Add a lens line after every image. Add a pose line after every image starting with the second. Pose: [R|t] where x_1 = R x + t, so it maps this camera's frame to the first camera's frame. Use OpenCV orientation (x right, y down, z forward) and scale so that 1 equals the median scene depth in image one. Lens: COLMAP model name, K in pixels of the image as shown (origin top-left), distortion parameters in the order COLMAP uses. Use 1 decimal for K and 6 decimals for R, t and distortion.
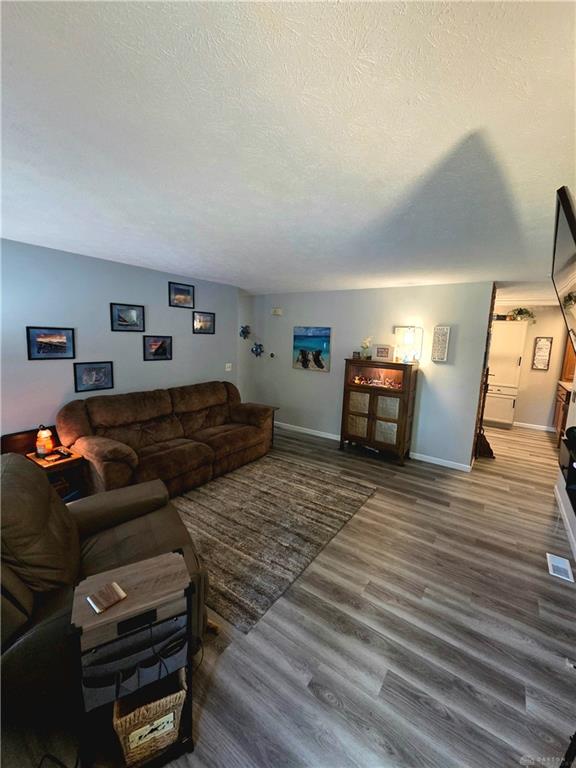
lens RADIAL K [[314.7, 0, 286.4], [0, 314.7, 381.7], [0, 0, 1]] dist [0.000752, 0.000007]
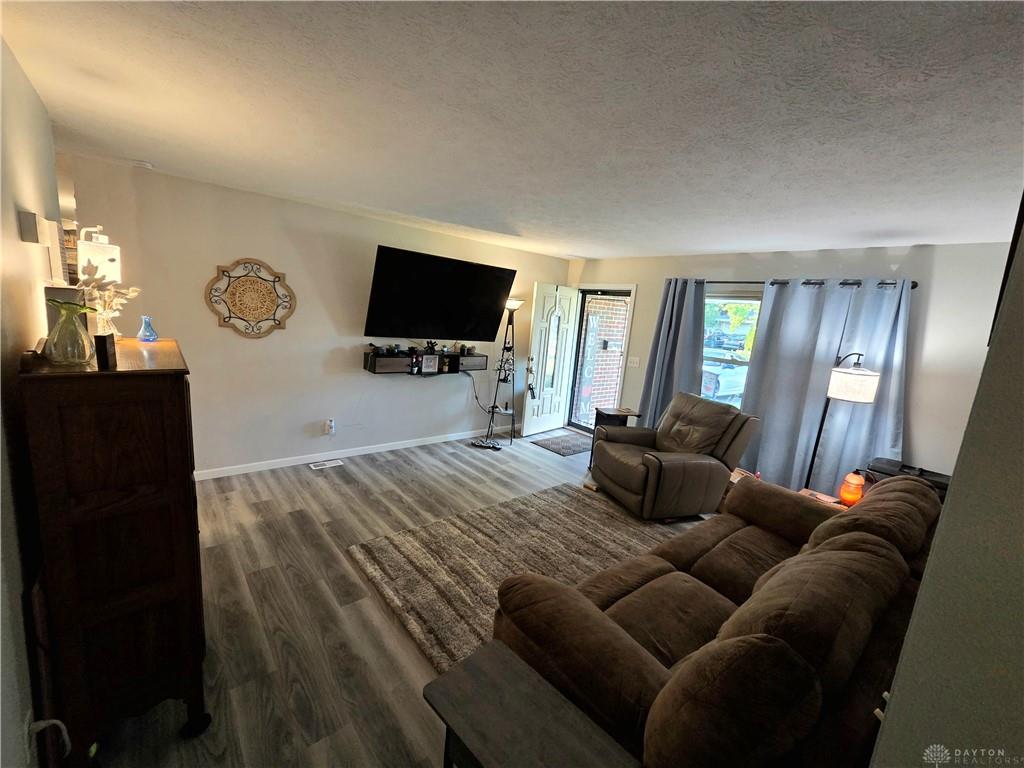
lens RADIAL K [[419.6, 0, 514.4], [0, 419.6, 385.0], [0, 0, 1]] dist [0.000752, 0.000007]
pose [[-0.961983, -0.161071, 0.220555, -0.174959], [-0.084030, 0.942957, 0.322134, -0.297031], [-0.259860, 0.291355, -0.920644, 2.024956]]
